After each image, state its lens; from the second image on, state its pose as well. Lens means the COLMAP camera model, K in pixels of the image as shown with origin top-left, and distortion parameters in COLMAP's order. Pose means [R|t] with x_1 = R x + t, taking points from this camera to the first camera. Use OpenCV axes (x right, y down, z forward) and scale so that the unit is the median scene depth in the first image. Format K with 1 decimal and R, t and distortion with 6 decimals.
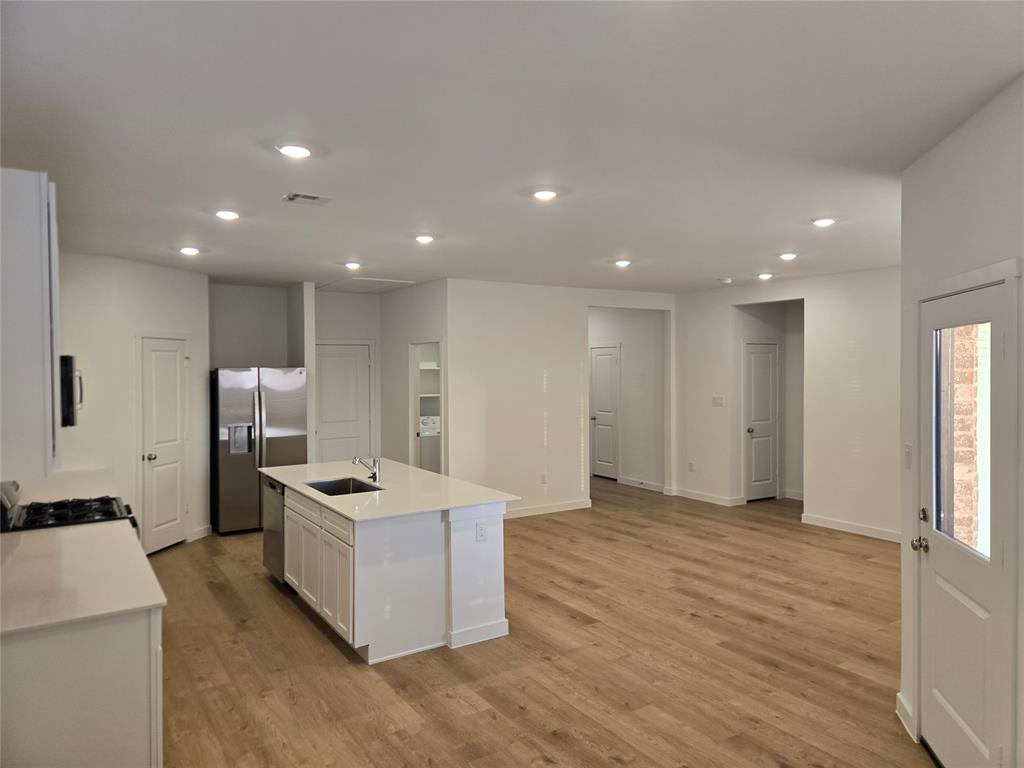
lens RADIAL K [[689.2, 0, 522.9], [0, 689.2, 379.5], [0, 0, 1]] dist [0.029321, -0.001286]
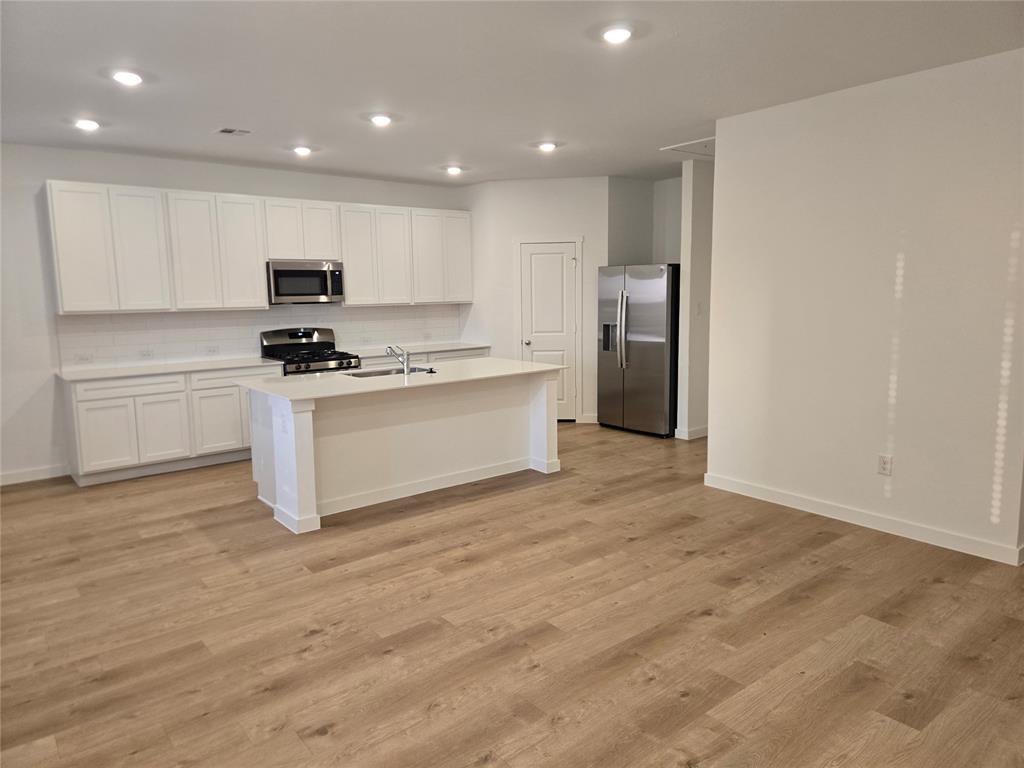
lens RADIAL K [[693.8, 0, 509.1], [0, 693.8, 378.6], [0, 0, 1]] dist [0.089478, -0.066375]
pose [[0.080743, 0.135021, -0.987547, 0.887763], [-0.006856, 0.990834, 0.134910, 0.011647], [0.996711, -0.004122, 0.080929, 1.130644]]
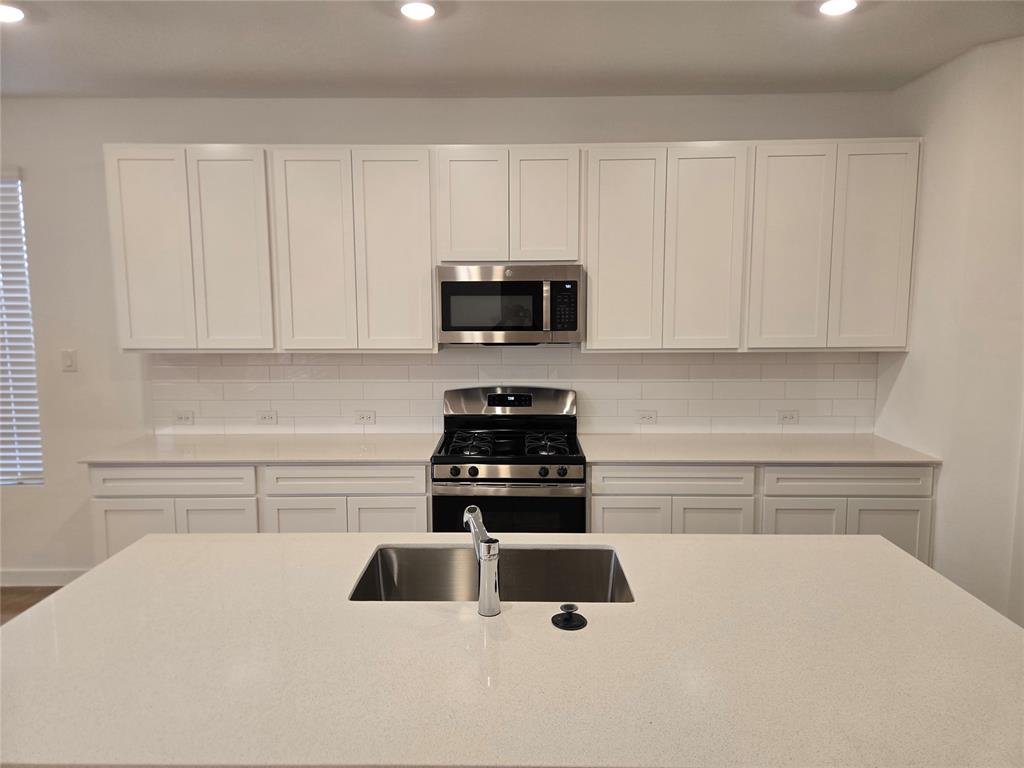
lens RADIAL K [[693.8, 0, 509.1], [0, 693.8, 378.6], [0, 0, 1]] dist [0.089478, -0.066375]
pose [[-0.569925, 0.102124, -0.815326, 0.048324], [-0.011841, 0.991123, 0.132420, -0.007130], [0.821611, 0.085124, -0.563657, 1.255964]]
